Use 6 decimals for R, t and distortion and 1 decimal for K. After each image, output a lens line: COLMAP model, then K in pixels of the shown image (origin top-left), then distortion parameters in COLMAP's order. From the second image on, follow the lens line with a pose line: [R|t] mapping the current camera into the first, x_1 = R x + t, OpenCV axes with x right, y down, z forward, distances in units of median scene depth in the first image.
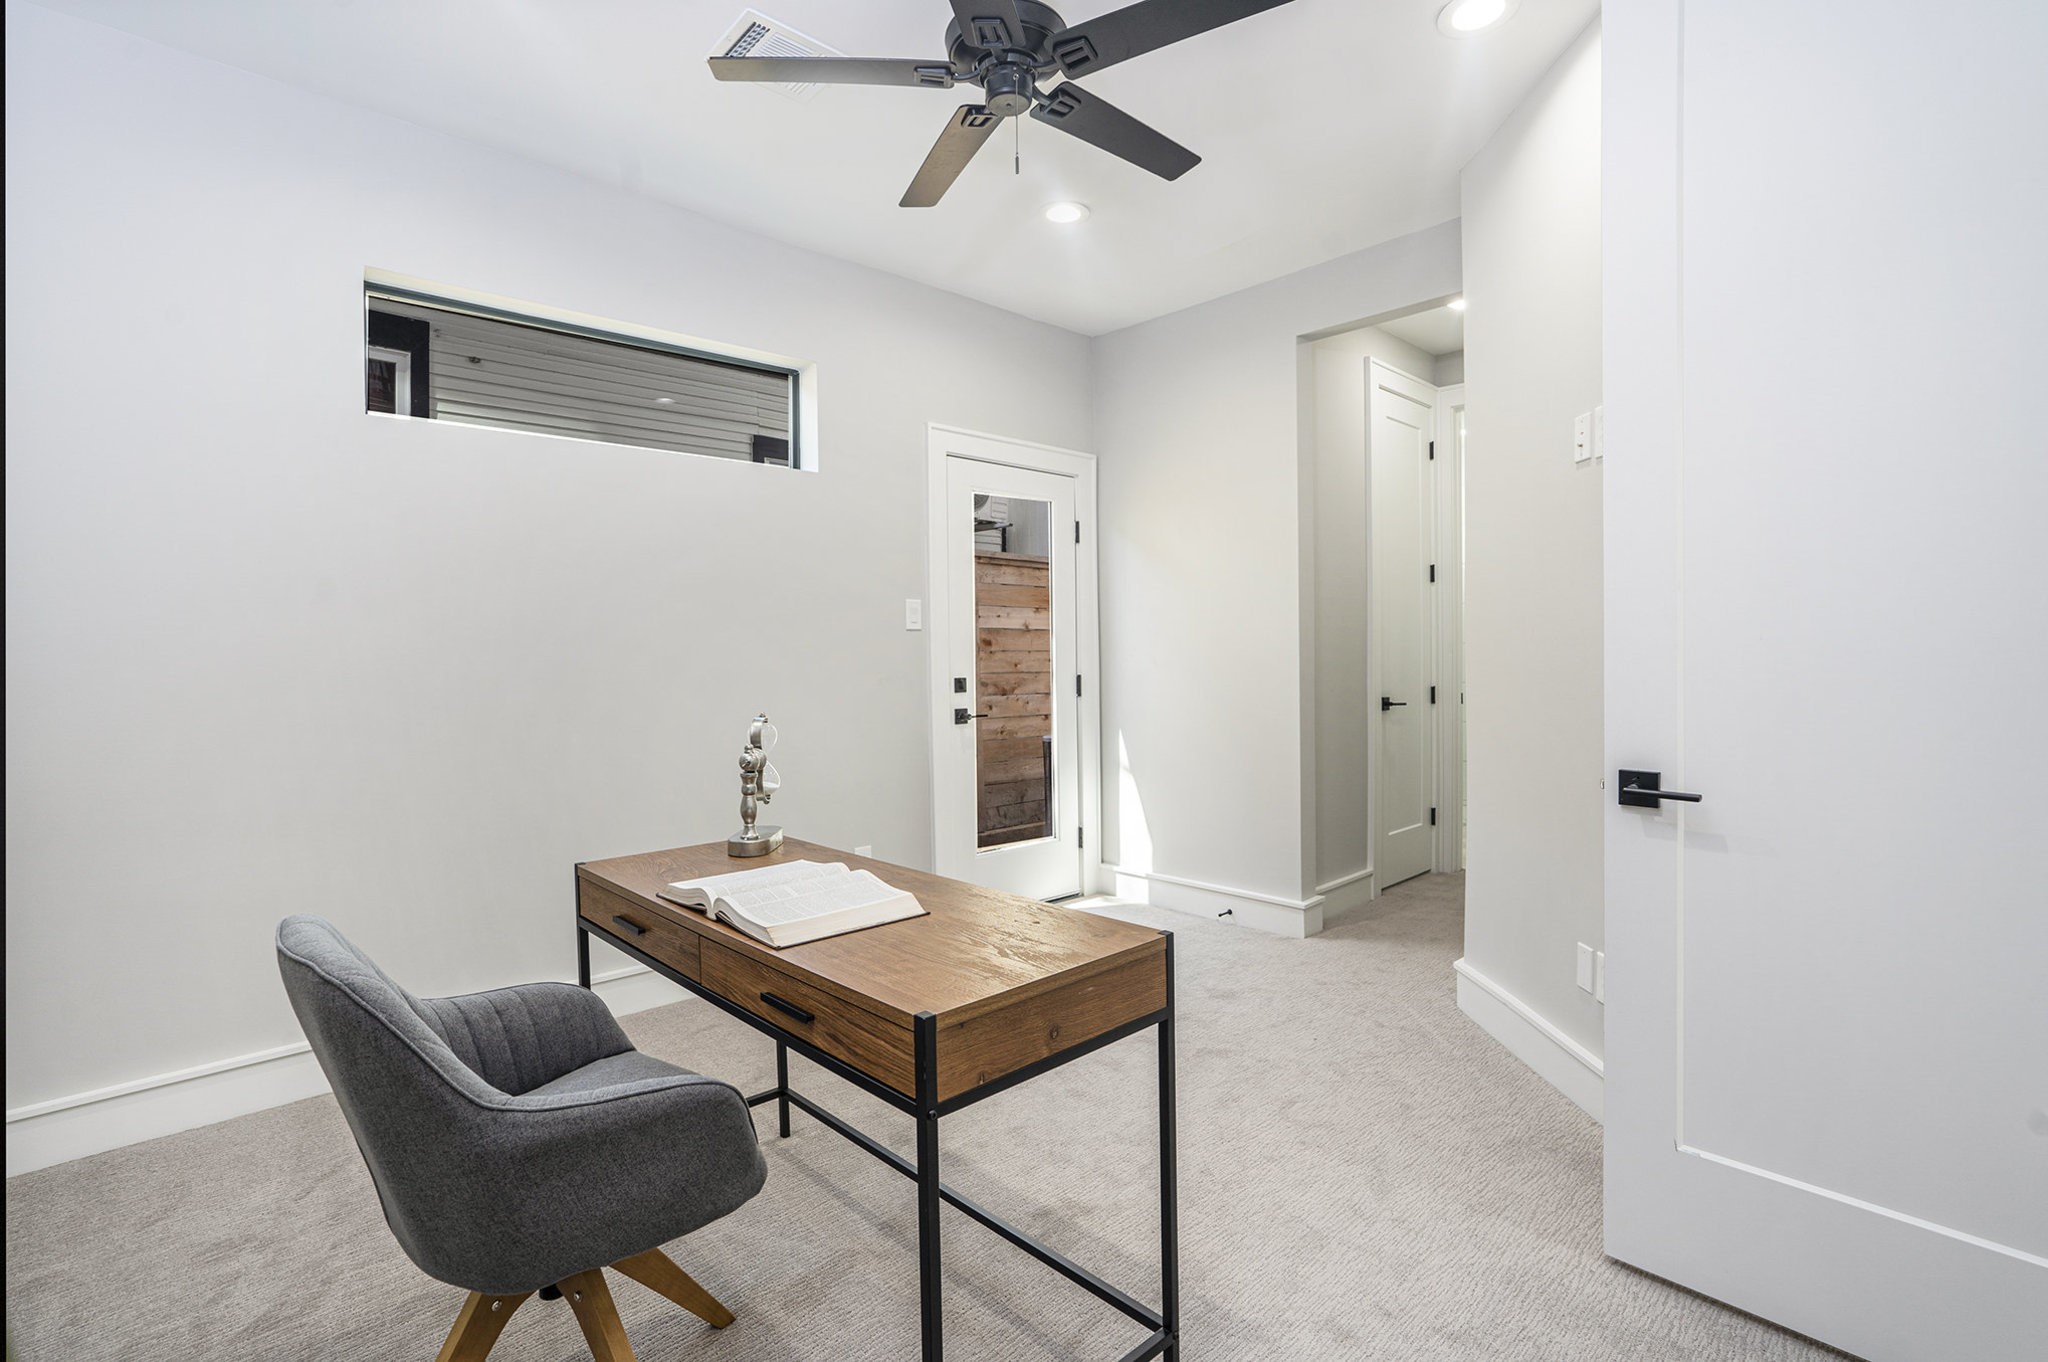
lens RADIAL K [[941.6, 0, 1021.0], [0, 941.6, 669.4], [0, 0, 1]] dist [-0.056036, 0.000040]
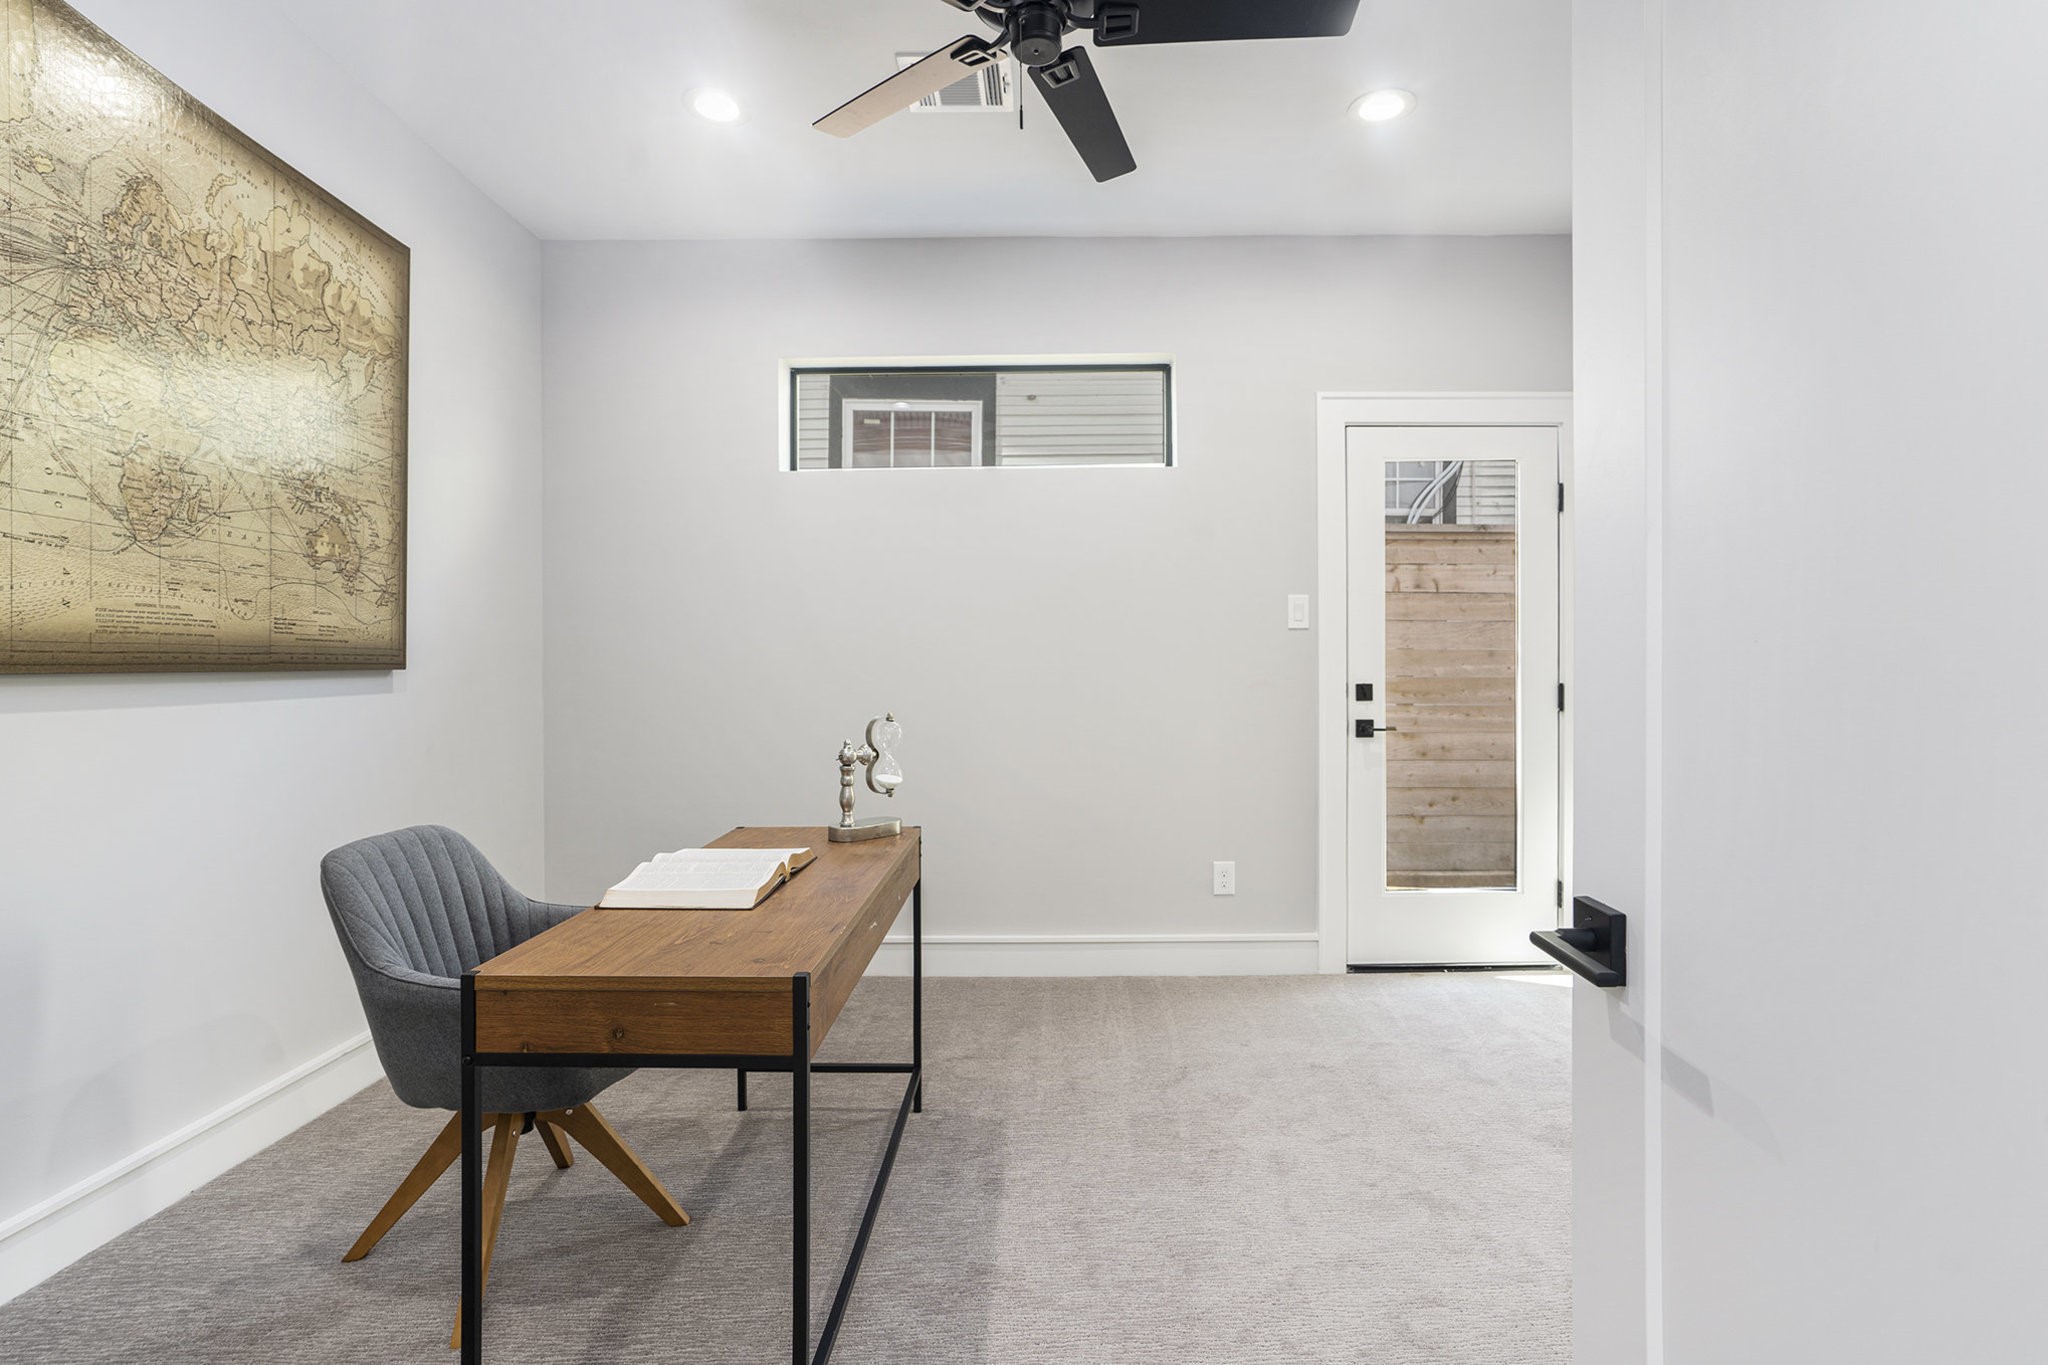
lens RADIAL K [[969.7, 0, 1046.6], [0, 969.7, 668.5], [0, 0, 1]] dist [-0.069700, 0.028692]
pose [[0.735112, 0.013550, -0.677811, 0.328899], [-0.012498, 0.999901, 0.006435, -0.007423], [0.677831, 0.003741, 0.735208, 0.166903]]
